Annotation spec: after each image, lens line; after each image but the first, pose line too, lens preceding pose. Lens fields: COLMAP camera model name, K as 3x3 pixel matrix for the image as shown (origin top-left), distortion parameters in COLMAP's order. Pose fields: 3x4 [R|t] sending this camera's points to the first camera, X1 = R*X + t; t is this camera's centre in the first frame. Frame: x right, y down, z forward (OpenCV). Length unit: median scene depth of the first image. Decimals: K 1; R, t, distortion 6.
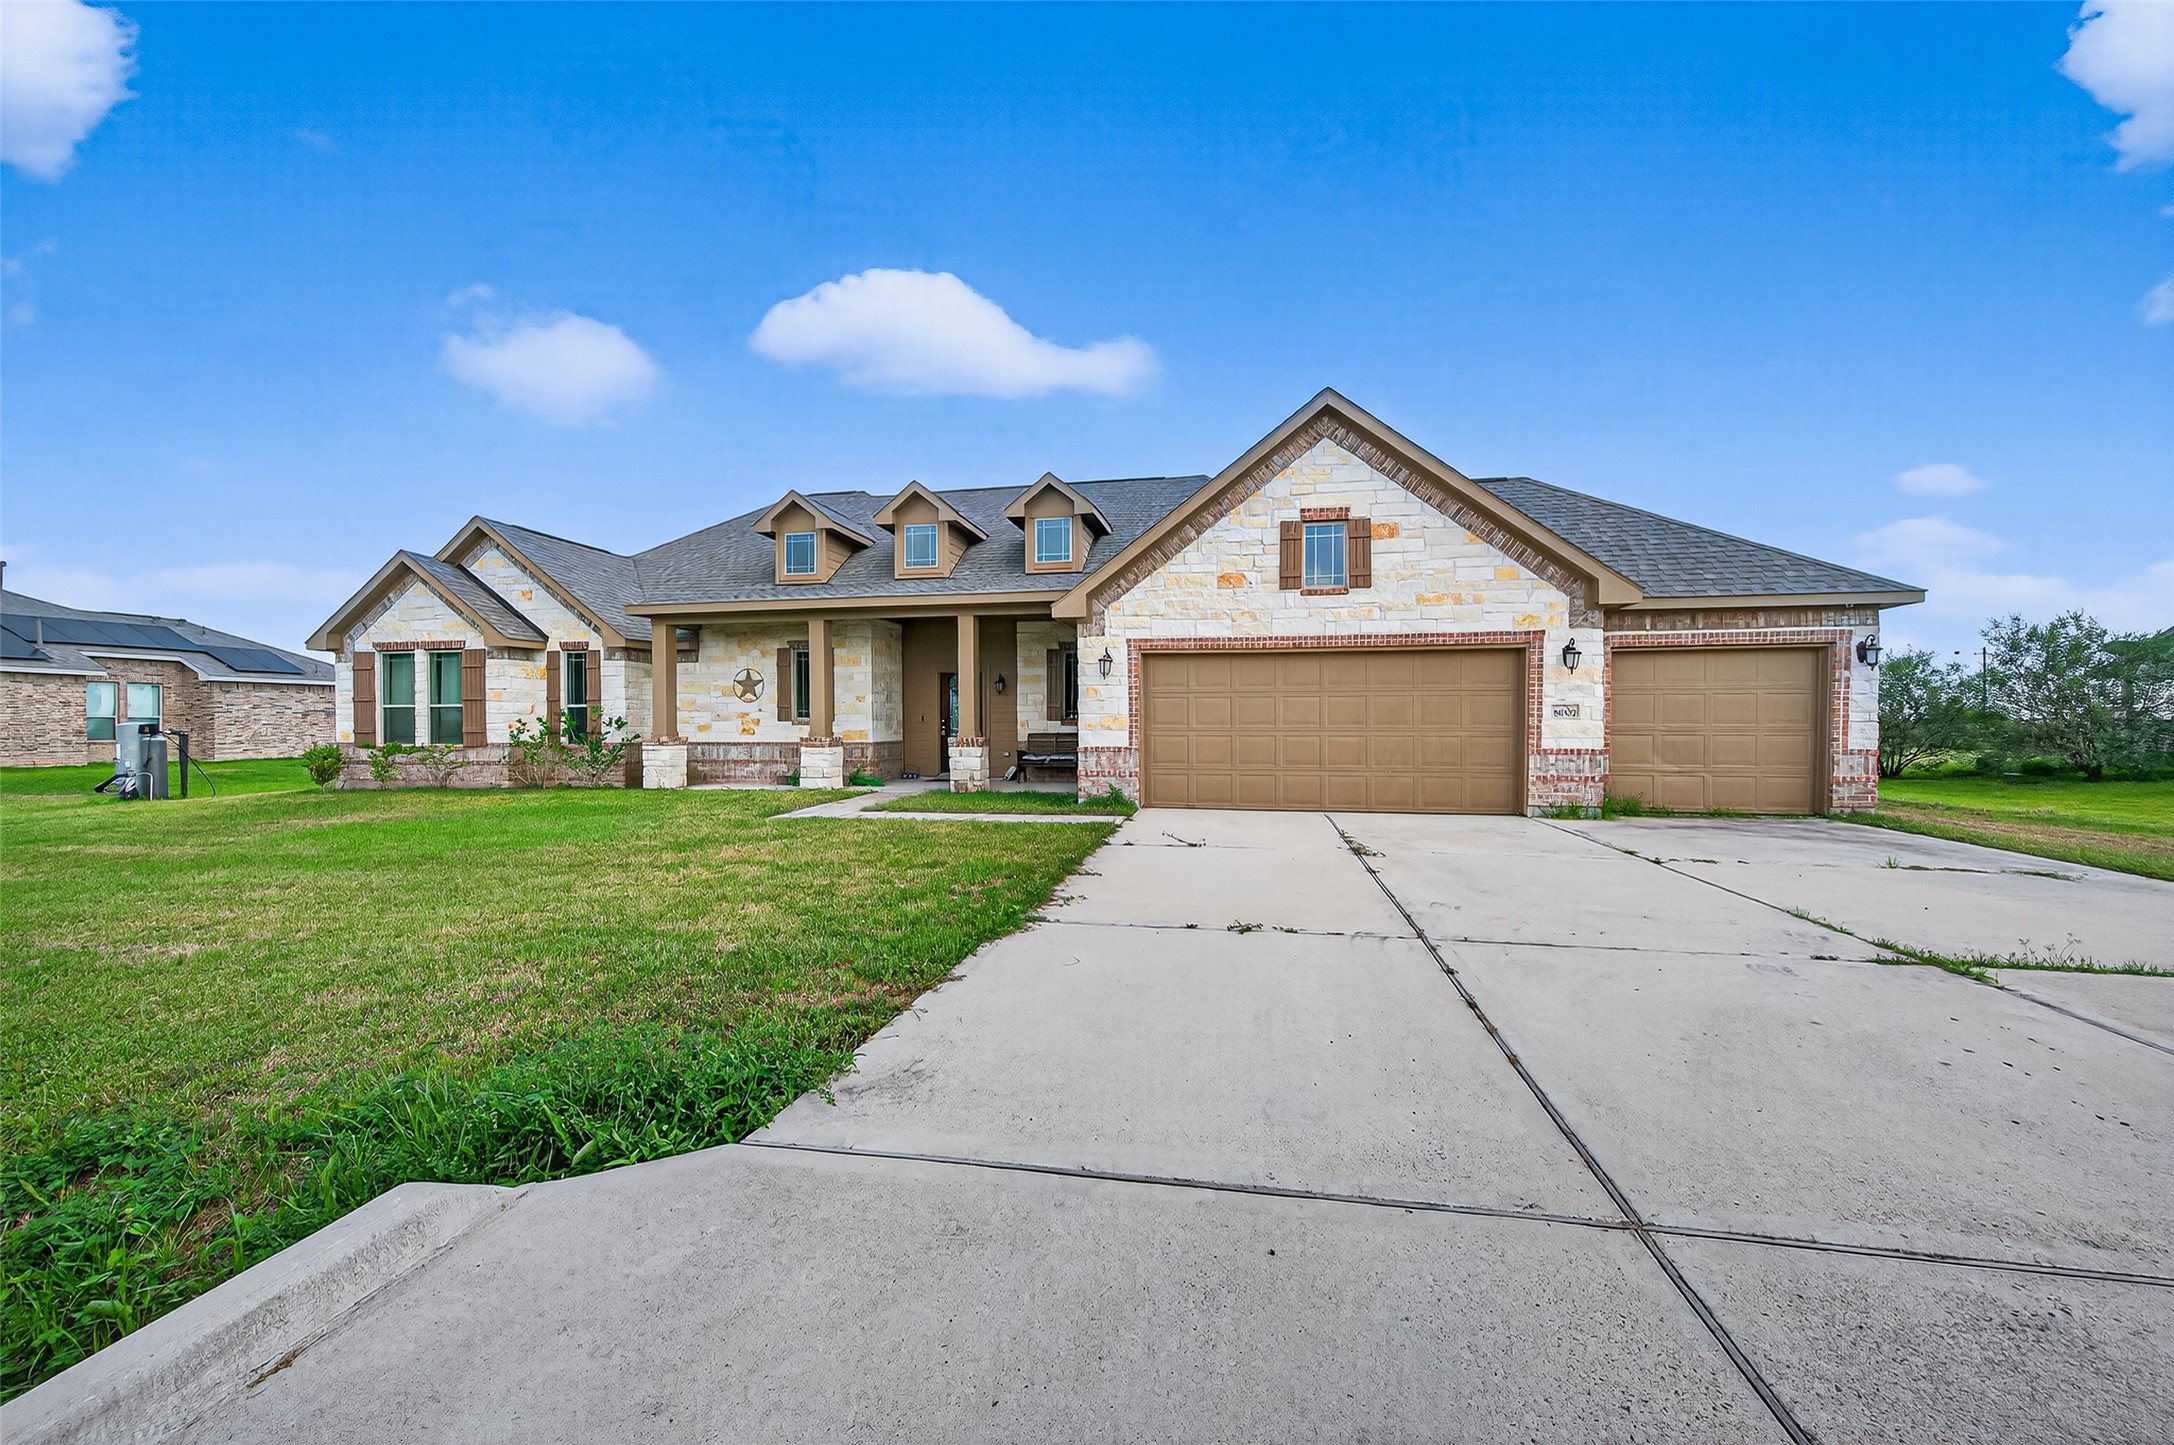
lens RADIAL K [[840.0, 0, 1082.7], [0, 840.0, 731.2], [0, 0, 1]] dist [0.004249, -0.000368]
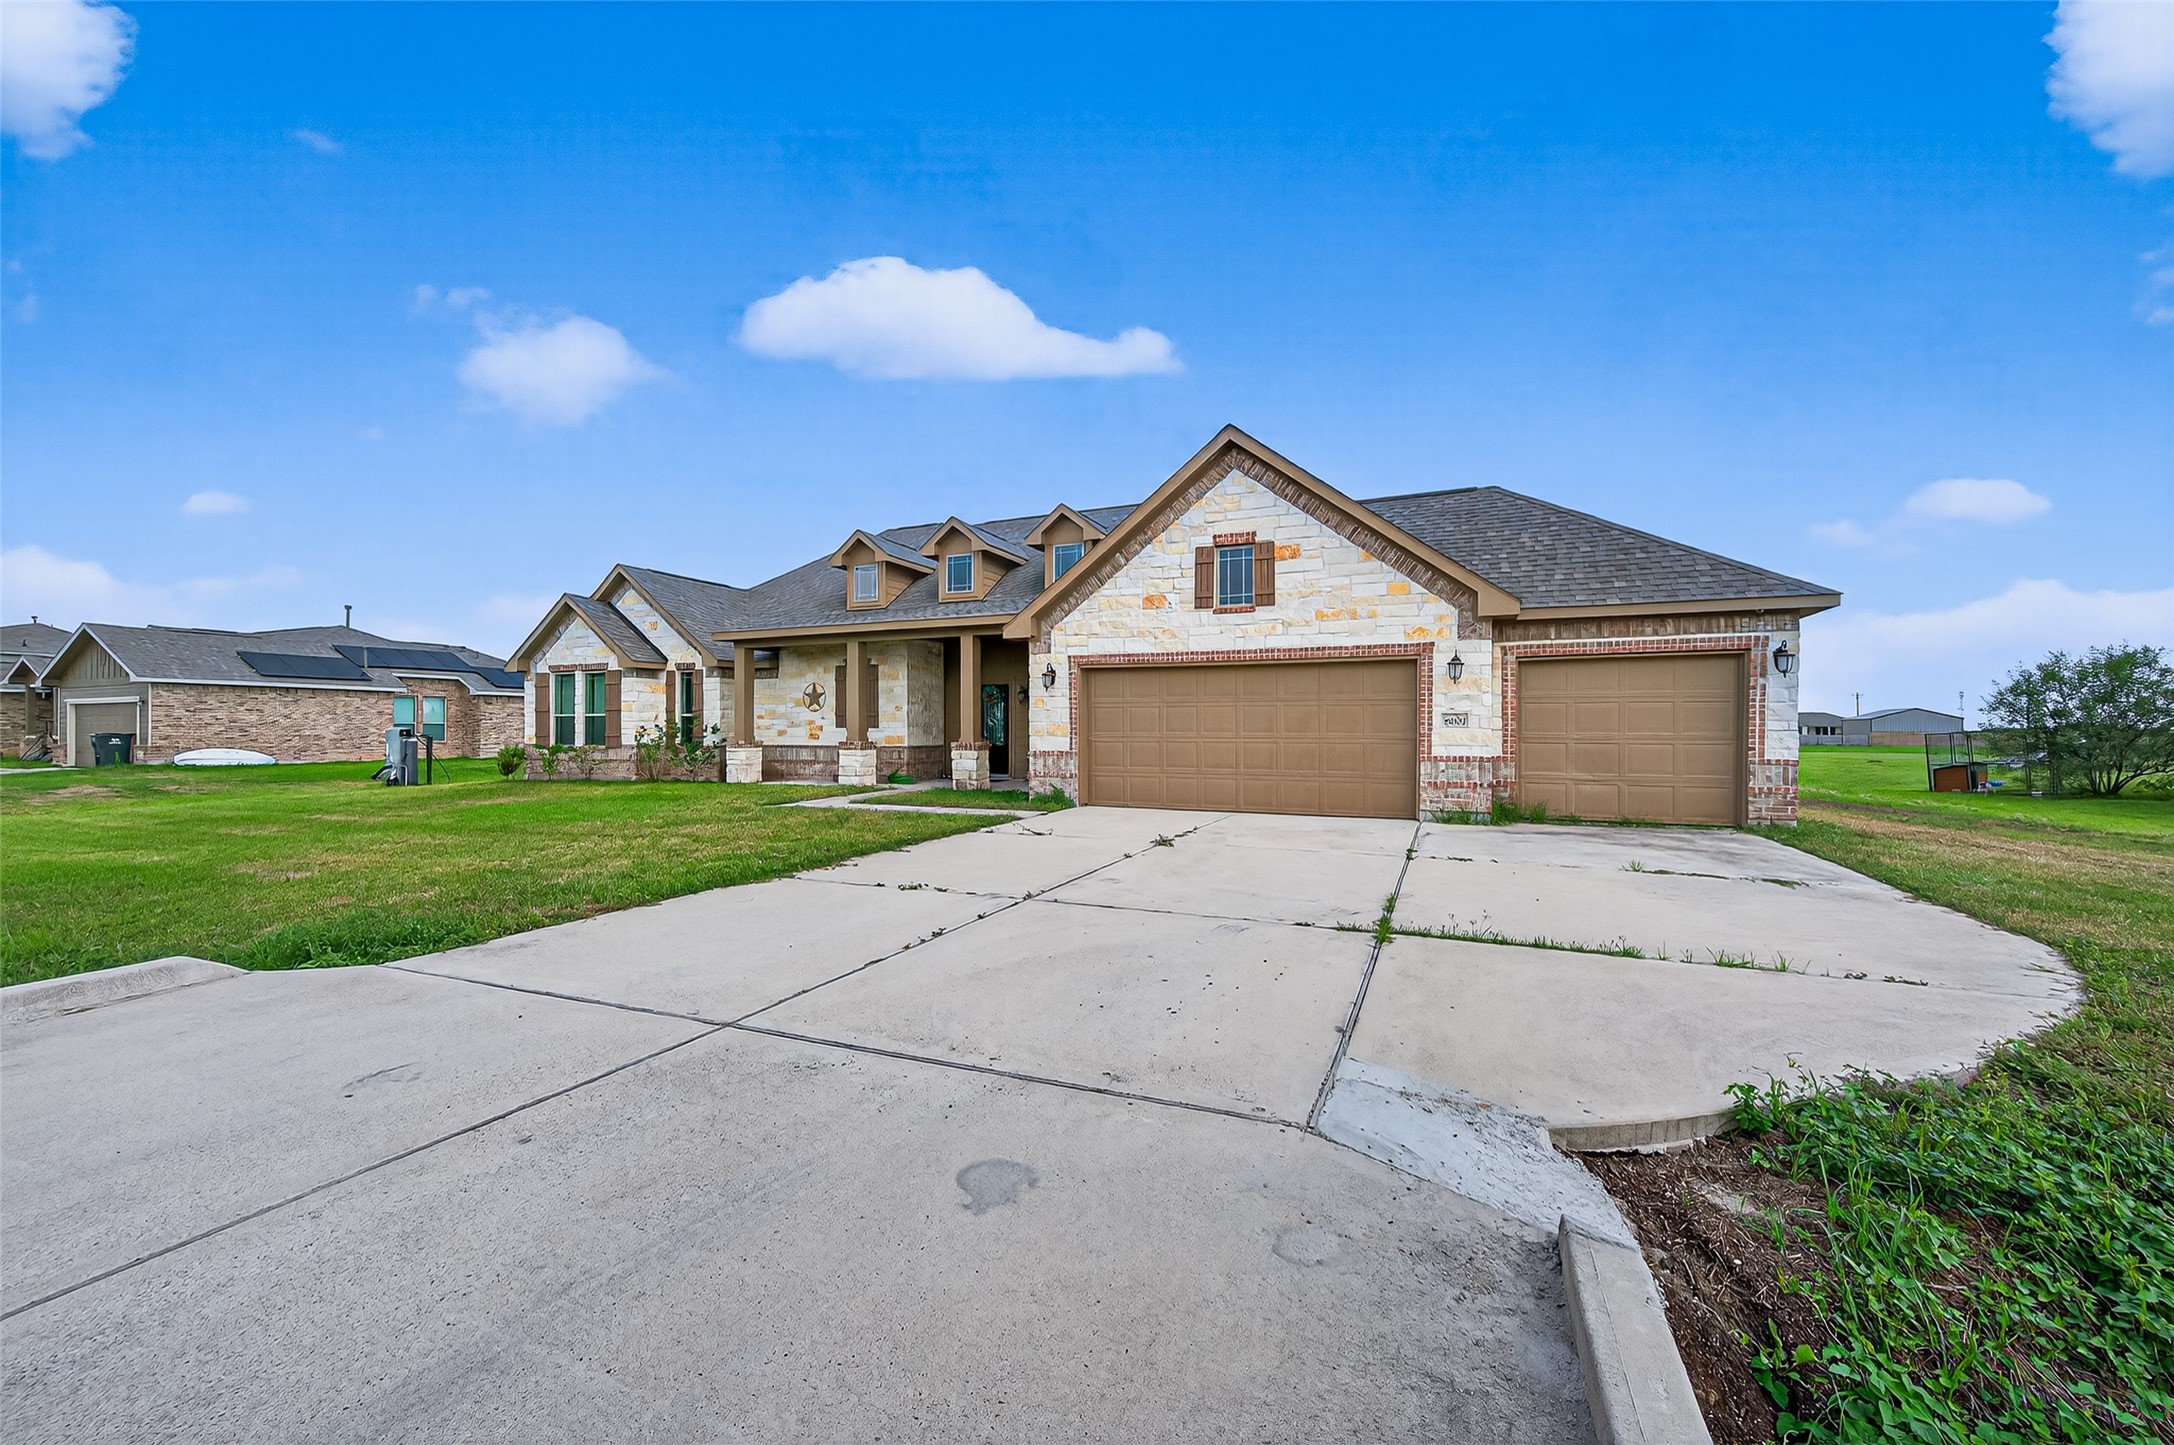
lens RADIAL K [[840.0, 0, 1098.2], [0, 840.0, 732.1], [0, 0, 1]] dist [0.004249, -0.000368]
pose [[0.977650, 0.003049, -0.210215, 0.279249], [-0.004557, 0.999967, -0.006691, 0.000426], [0.210187, 0.007499, 0.977632, -0.081948]]
